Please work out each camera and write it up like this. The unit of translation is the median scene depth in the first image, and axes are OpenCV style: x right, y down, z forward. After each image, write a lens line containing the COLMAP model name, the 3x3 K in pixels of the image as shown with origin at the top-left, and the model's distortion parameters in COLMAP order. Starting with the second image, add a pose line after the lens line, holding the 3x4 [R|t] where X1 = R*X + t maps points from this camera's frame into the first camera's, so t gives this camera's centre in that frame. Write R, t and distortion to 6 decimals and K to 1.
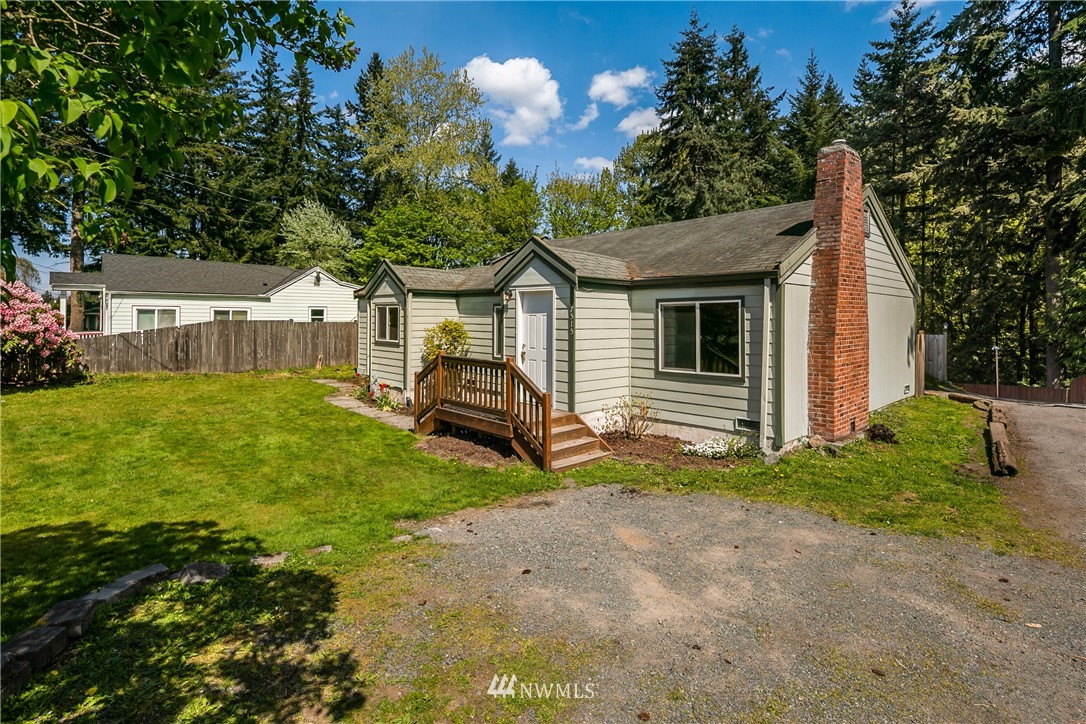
lens RADIAL K [[526.4, 0, 541.1], [0, 526.4, 301.0], [0, 0, 1]] dist [0.000075, -0.000106]
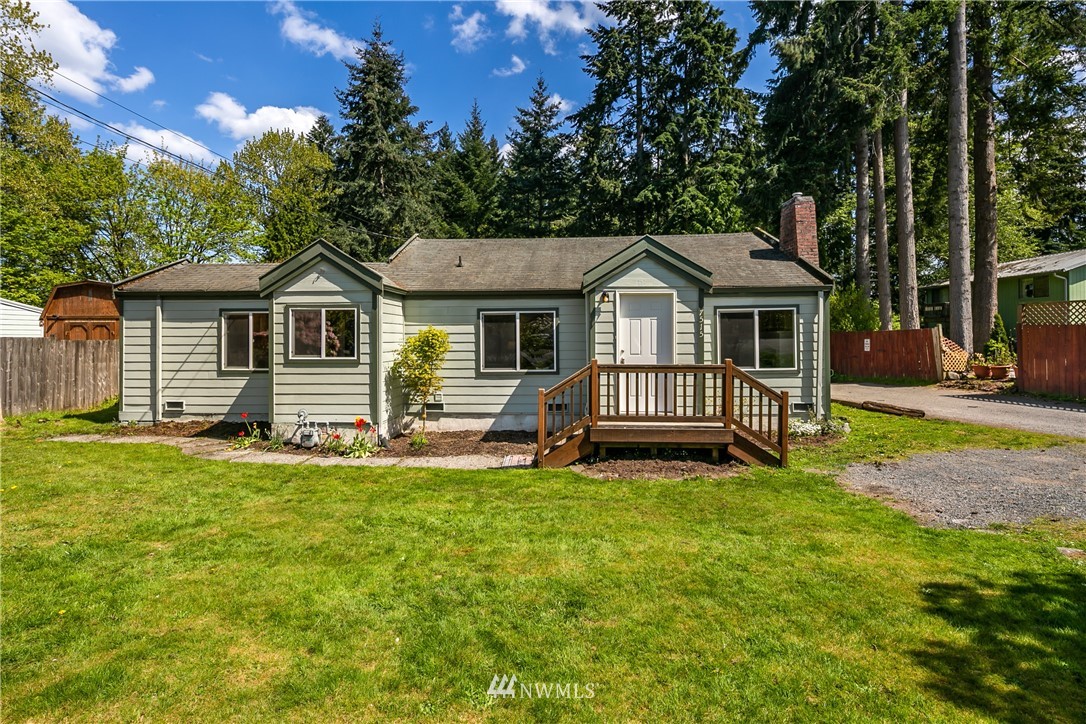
lens RADIAL K [[519.6, 0, 543.1], [0, 519.6, 328.2], [0, 0, 1]] dist [-0.001053, -0.000275]
pose [[0.731978, 0.005103, 0.681309, -0.782635], [-0.013129, 0.999892, 0.006616, 0.039766], [-0.681202, -0.013788, 0.731966, 0.445302]]
